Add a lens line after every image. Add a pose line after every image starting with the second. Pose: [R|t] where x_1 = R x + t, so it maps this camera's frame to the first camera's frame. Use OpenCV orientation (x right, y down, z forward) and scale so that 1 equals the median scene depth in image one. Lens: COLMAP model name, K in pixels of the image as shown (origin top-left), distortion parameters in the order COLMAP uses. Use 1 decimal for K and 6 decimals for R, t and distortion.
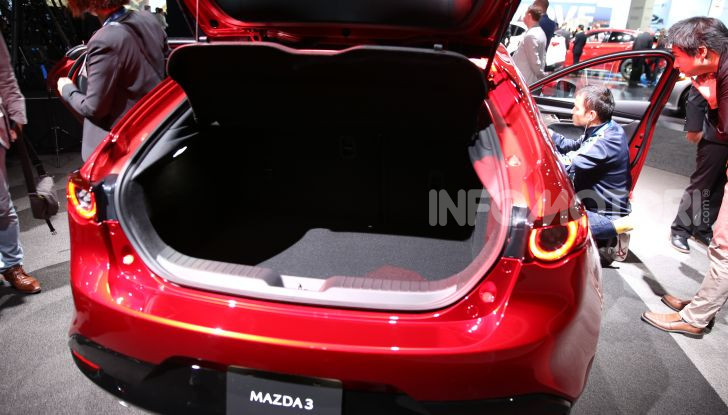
lens RADIAL K [[541.7, 0, 364.0], [0, 541.7, 207.5], [0, 0, 1]] dist [-0.054030, 0.002158]
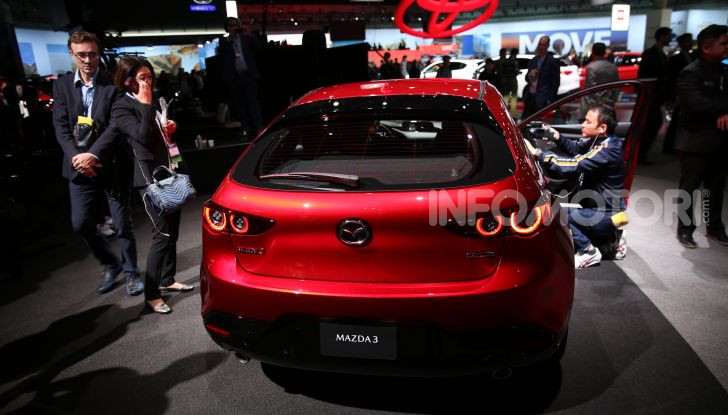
lens RADIAL K [[541.7, 0, 364.0], [0, 541.7, 207.5], [0, 0, 1]] dist [-0.054030, 0.002158]
pose [[0.995871, -0.071196, -0.056319, -0.019545], [0.066893, 0.994944, -0.074907, 0.096852], [0.061367, 0.070830, 0.995599, -0.499877]]
